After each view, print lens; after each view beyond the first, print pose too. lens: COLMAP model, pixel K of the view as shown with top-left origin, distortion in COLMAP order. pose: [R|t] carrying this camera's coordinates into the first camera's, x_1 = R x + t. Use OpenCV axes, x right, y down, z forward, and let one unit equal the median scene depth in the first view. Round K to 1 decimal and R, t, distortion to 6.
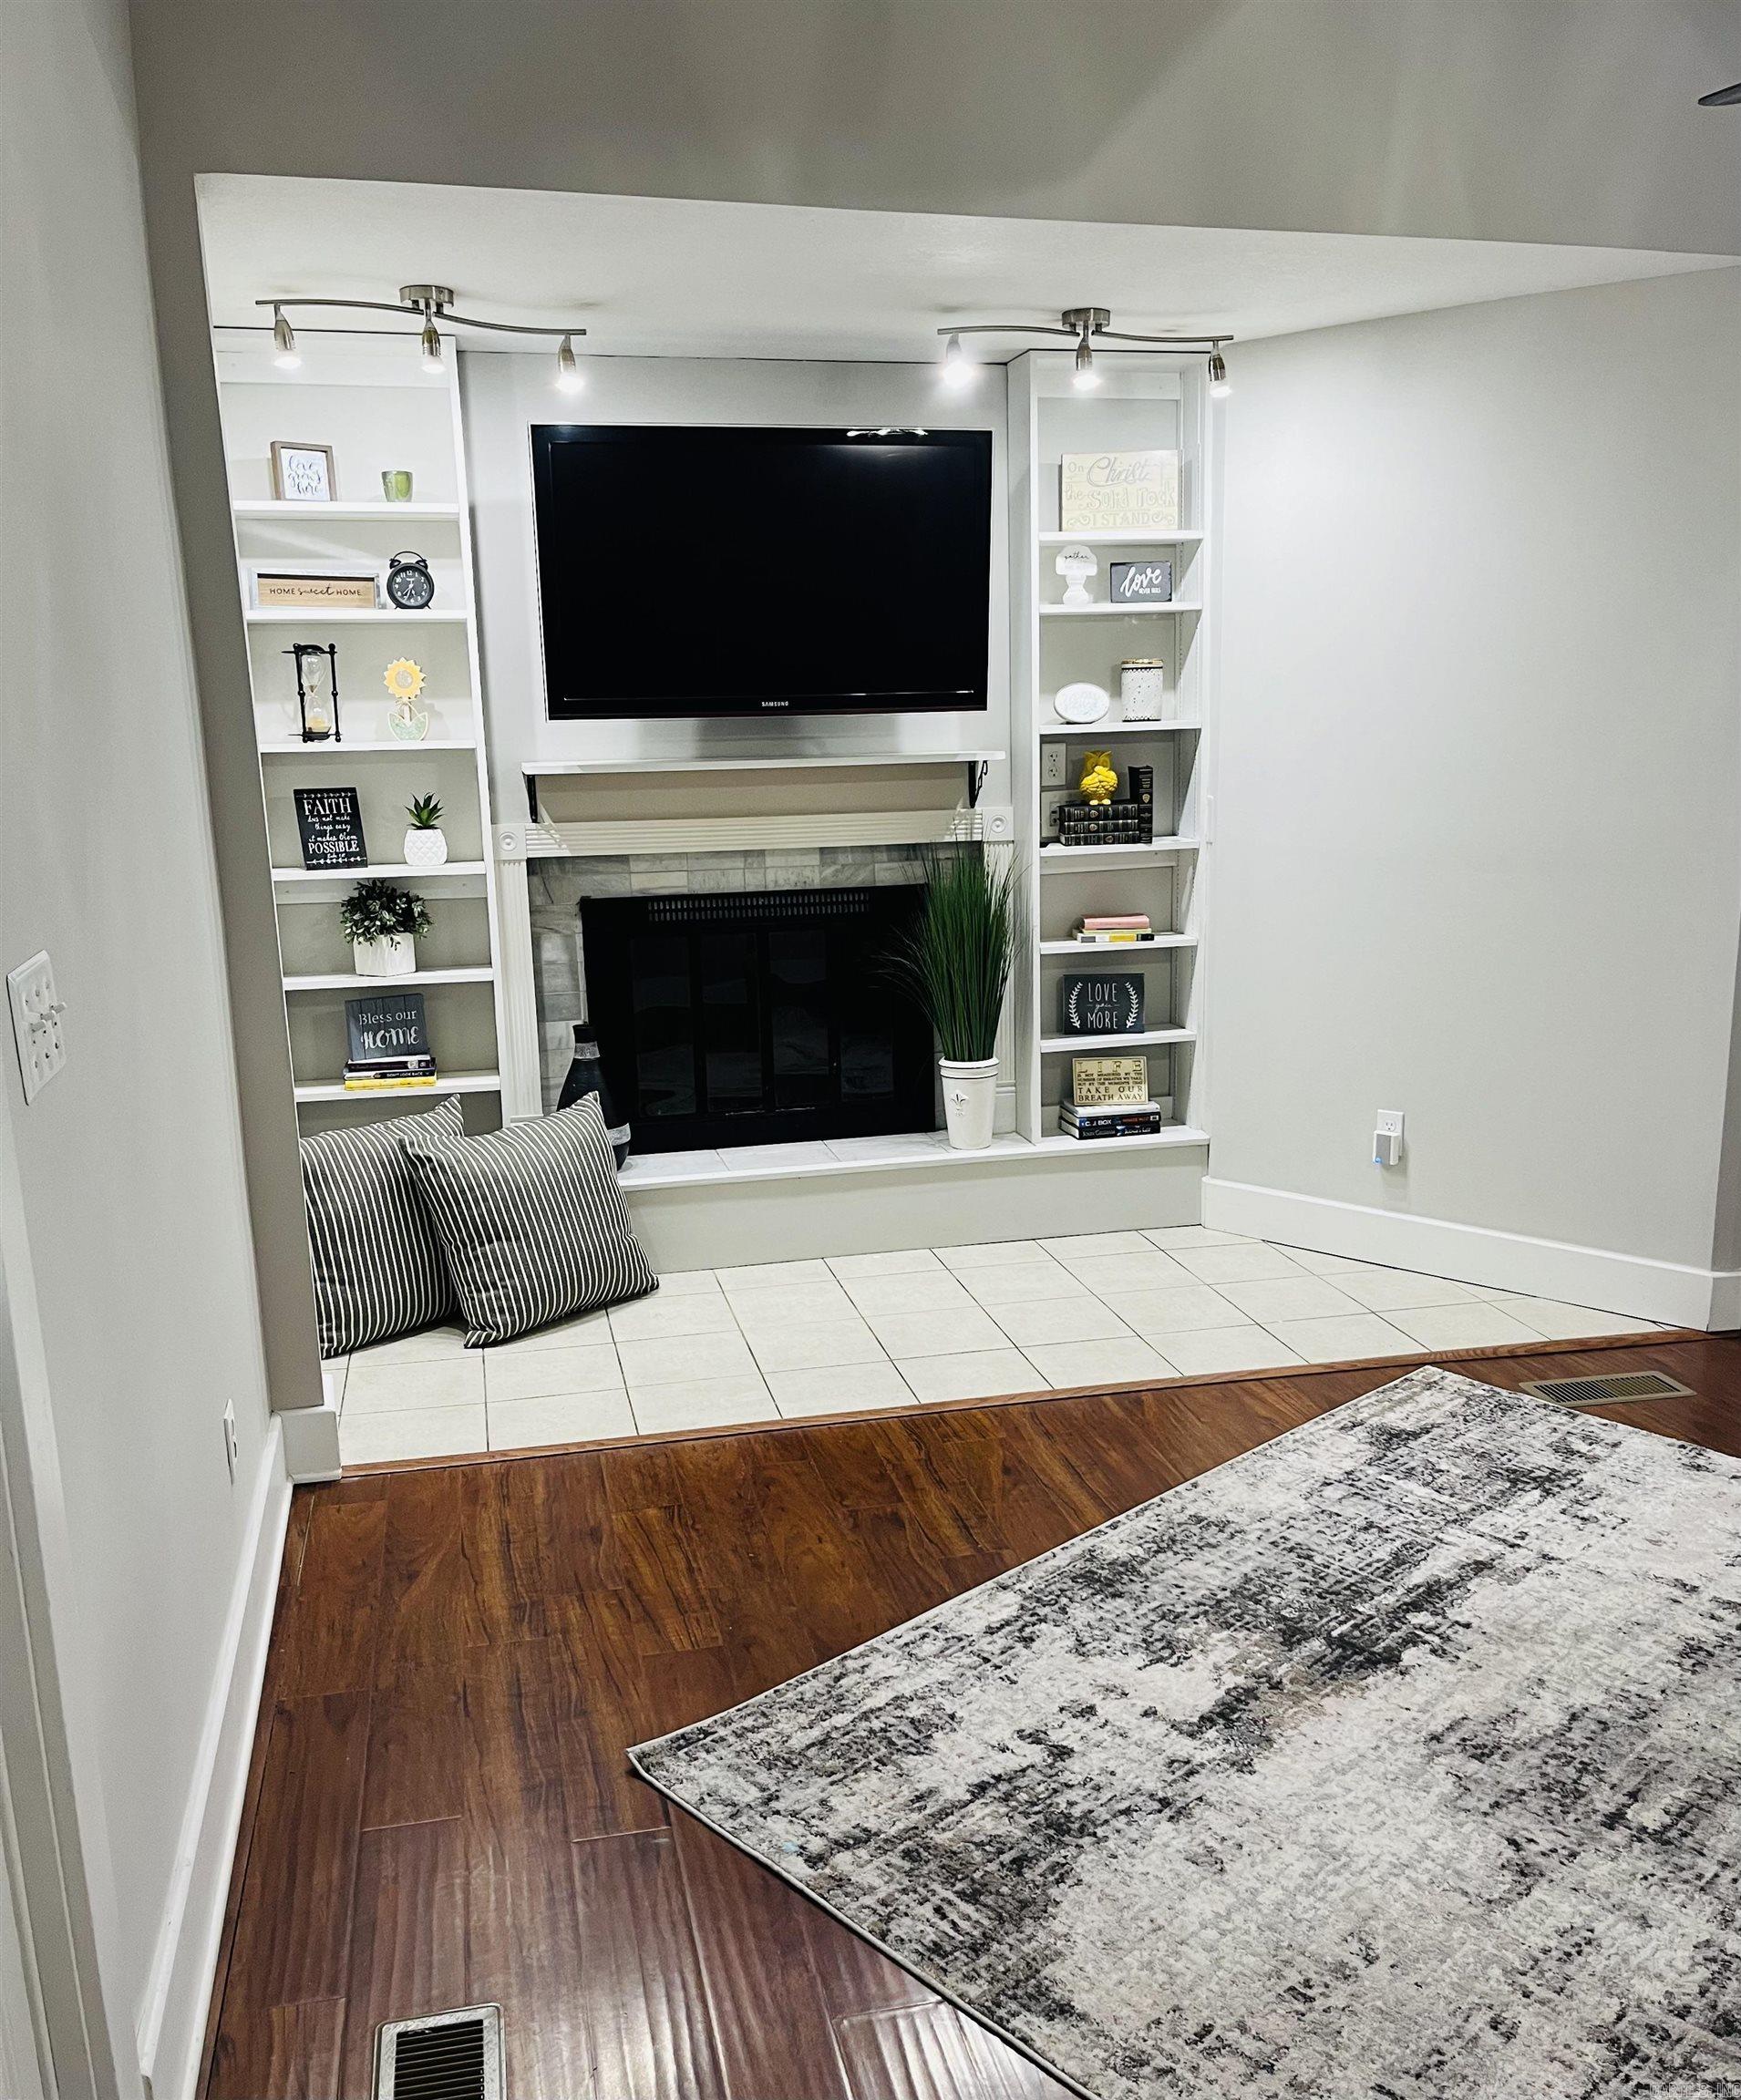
lens RADIAL K [[1776.9, 0, 872.8], [0, 1776.9, 1129.6], [0, 0, 1]] dist [0.021144, -0.004976]
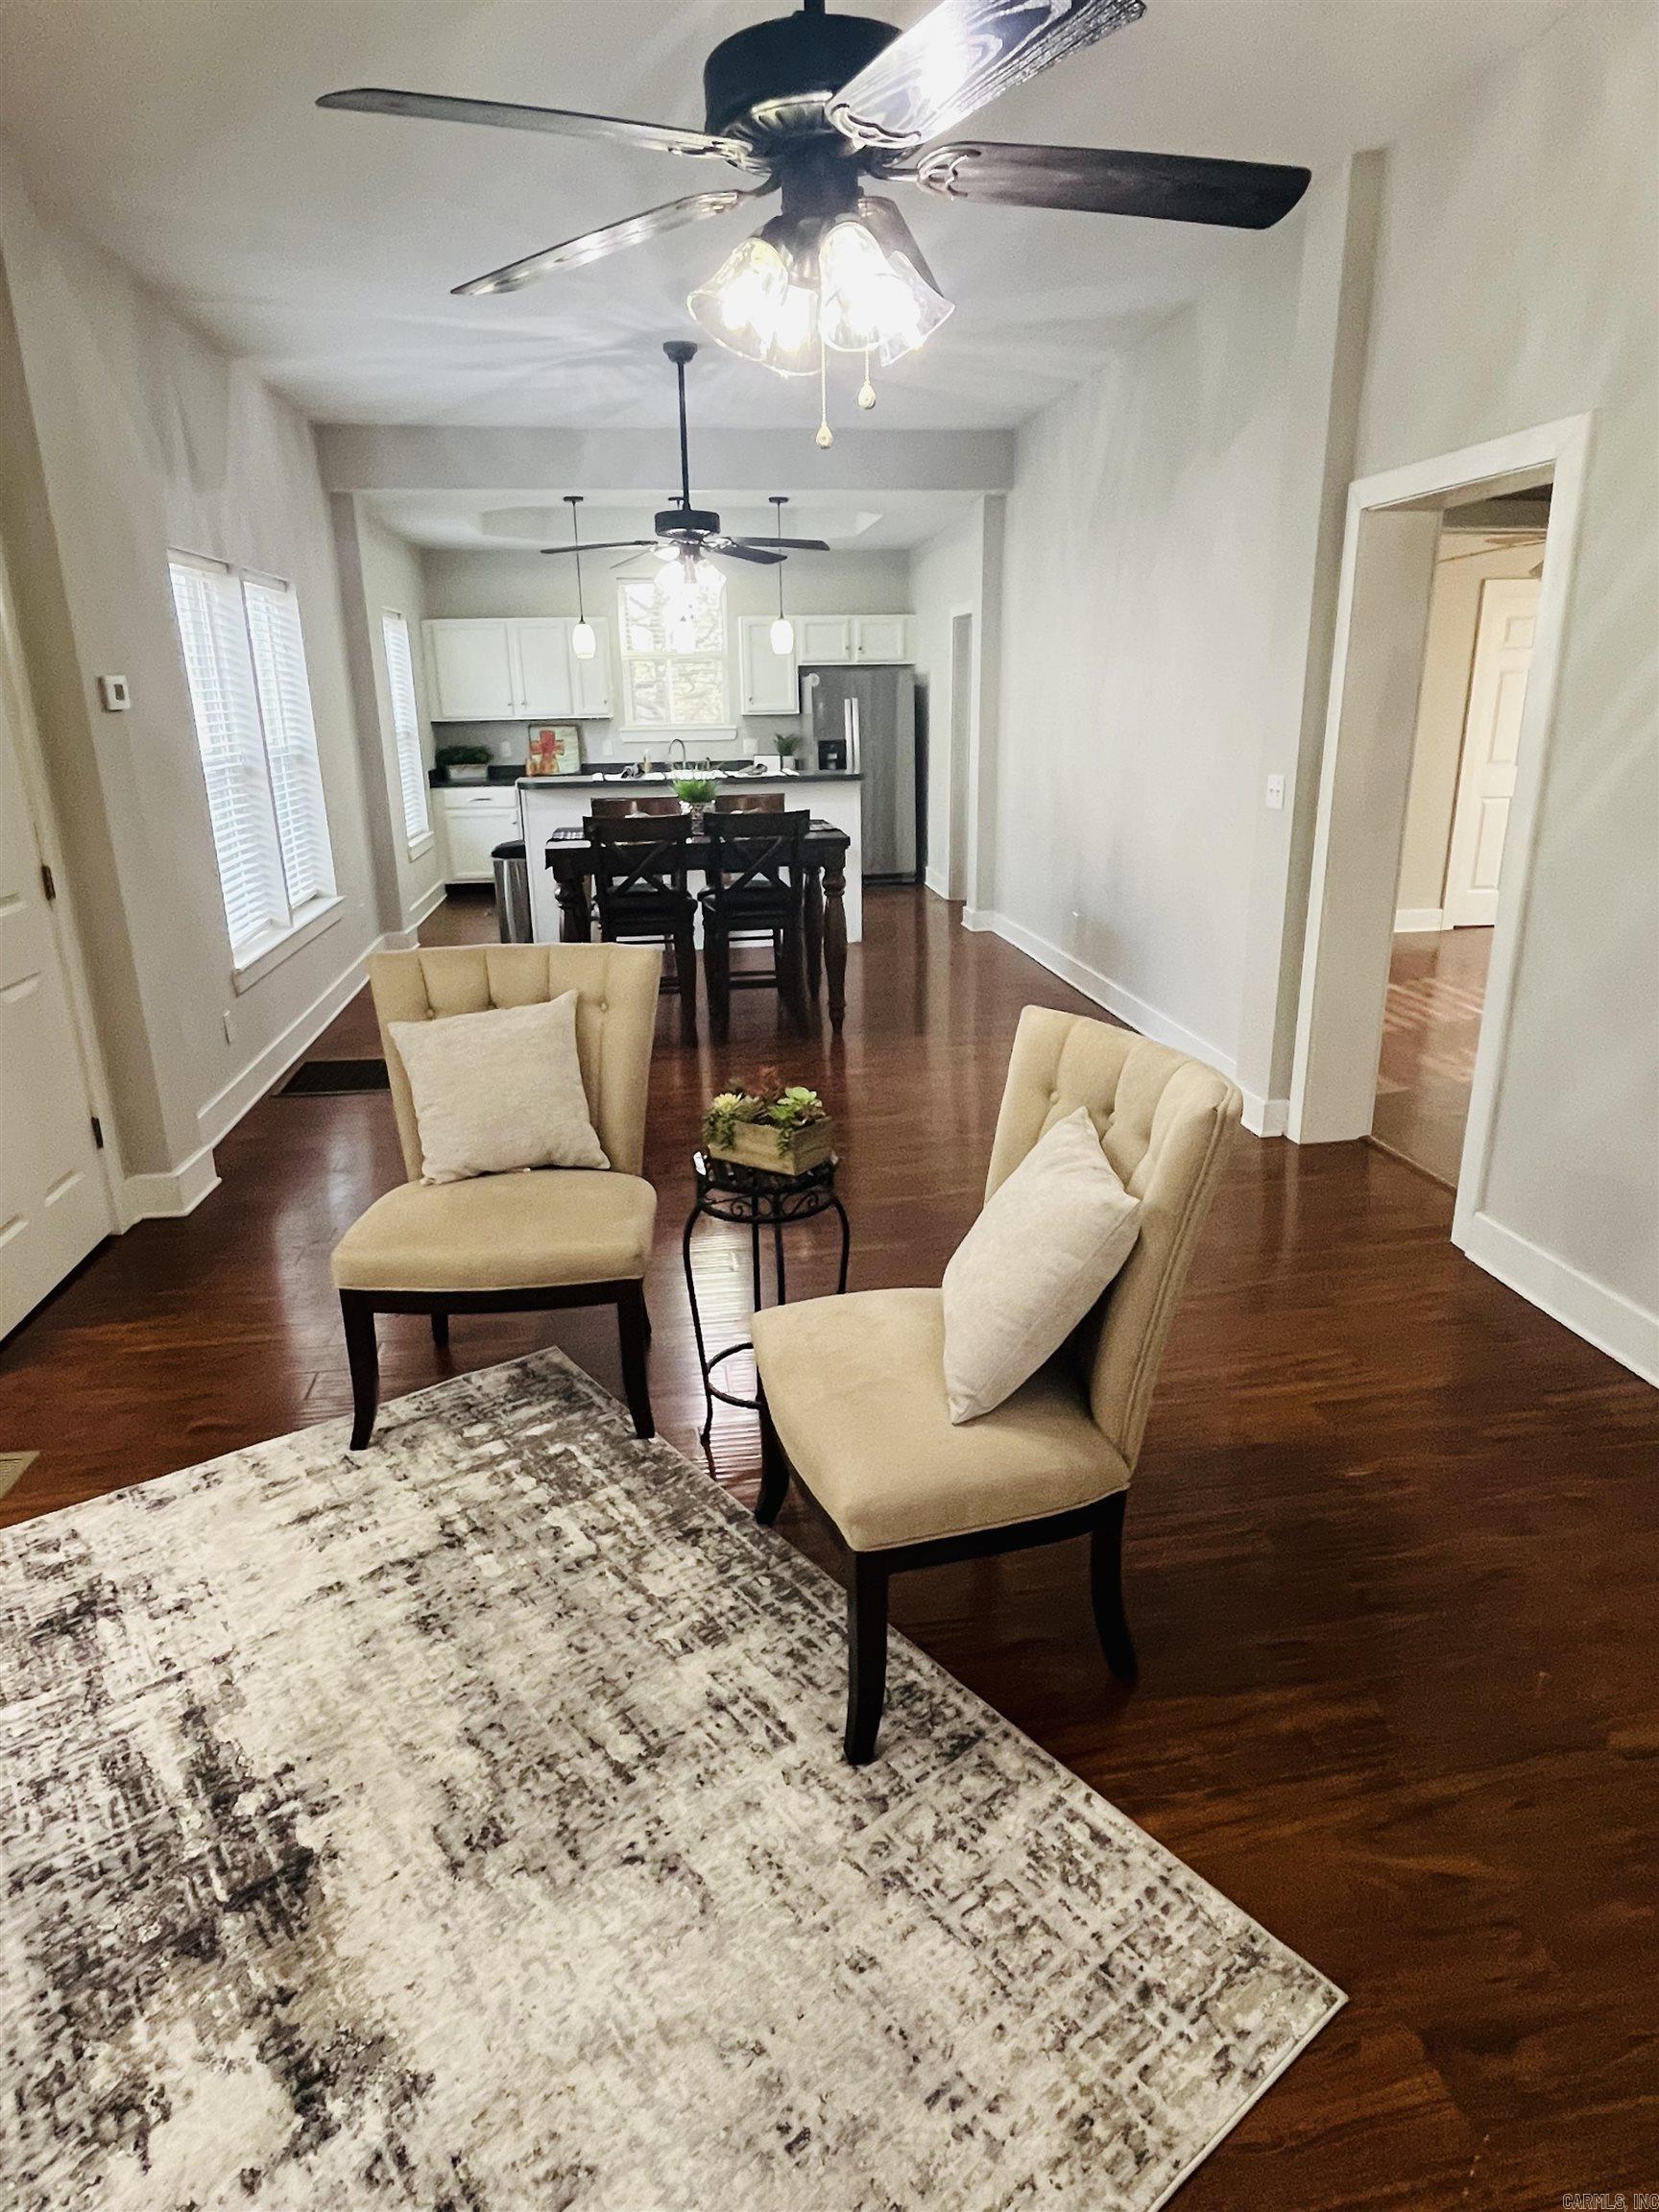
lens RADIAL K [[1279.9, 0, 829.5], [0, 1279.9, 1106.0], [0, 0, 1]] dist [-0.007629, 0.001408]
pose [[0.081537, -0.285088, 0.955027, -0.174503], [0.245832, 0.934365, 0.257932, -0.141653], [-0.965877, 0.213745, 0.146269, 0.530329]]
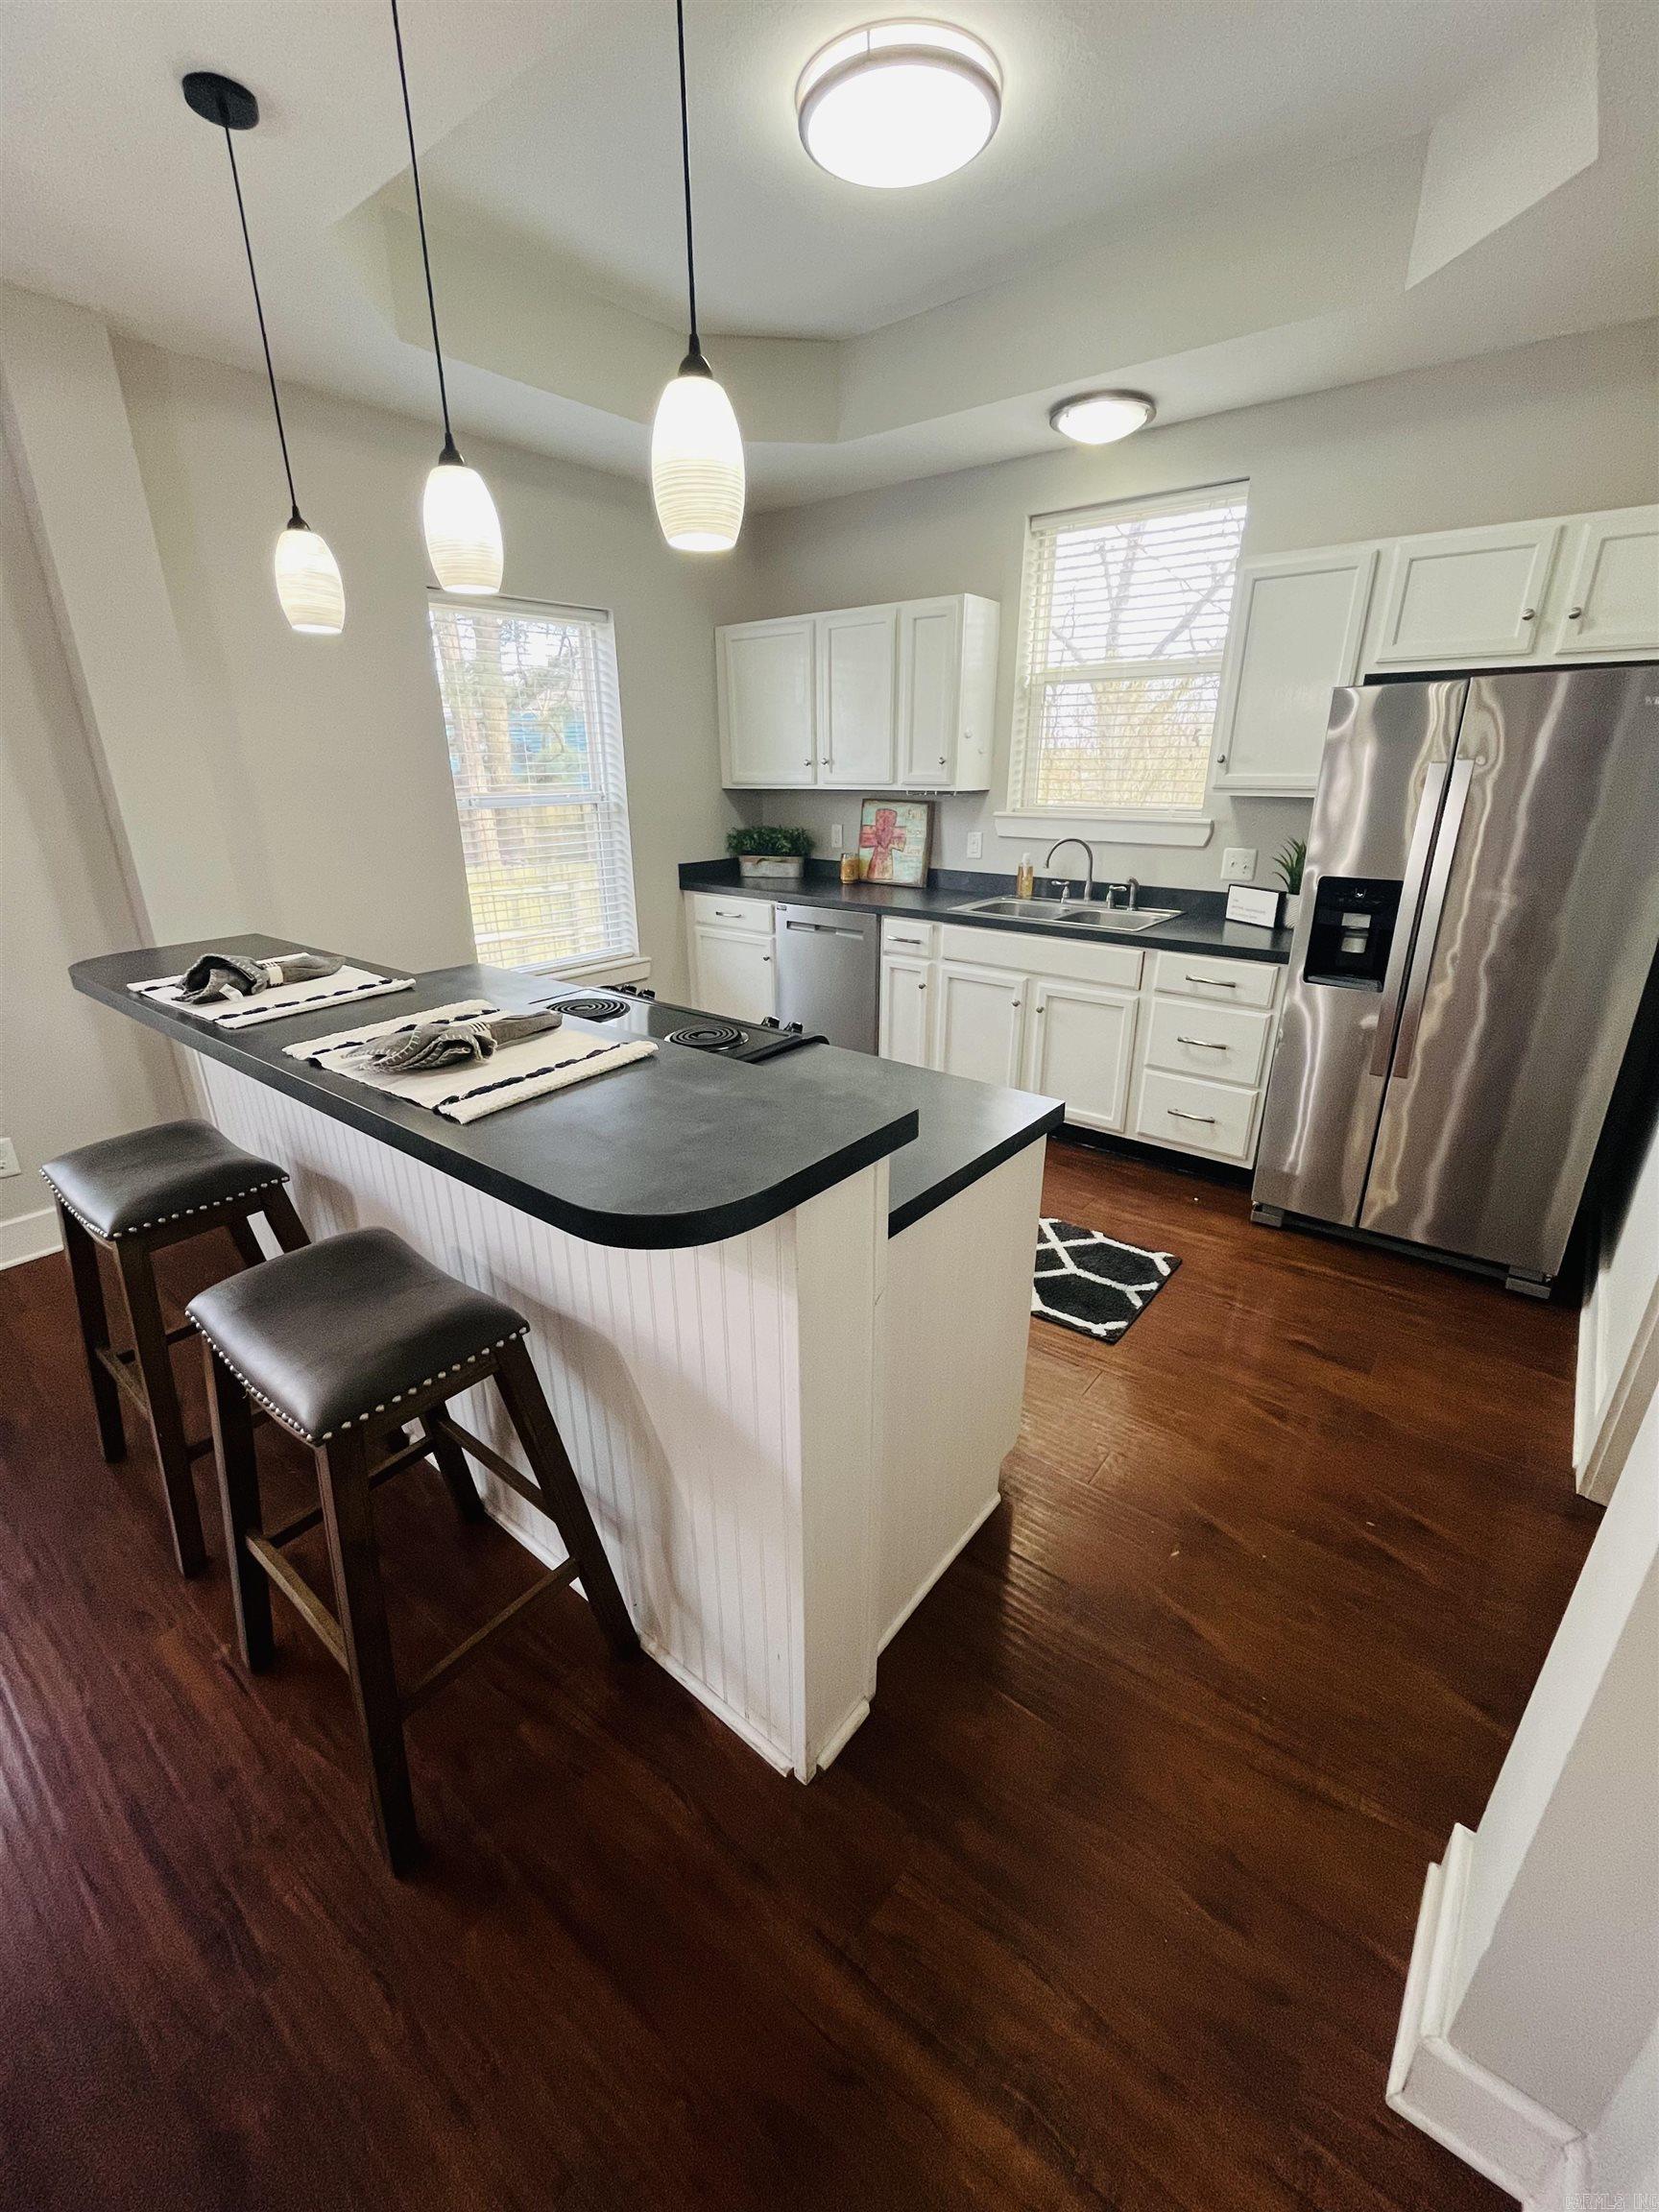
lens RADIAL K [[901.2, 0, 829.5], [0, 901.2, 1106.0], [0, 0, 1]] dist [-0.000382, -0.000154]
pose [[0.788688, -0.204696, 0.579716, 2.266282], [0.132910, 0.977415, 0.164301, -0.167003], [-0.600255, -0.052532, 0.798081, 0.419409]]
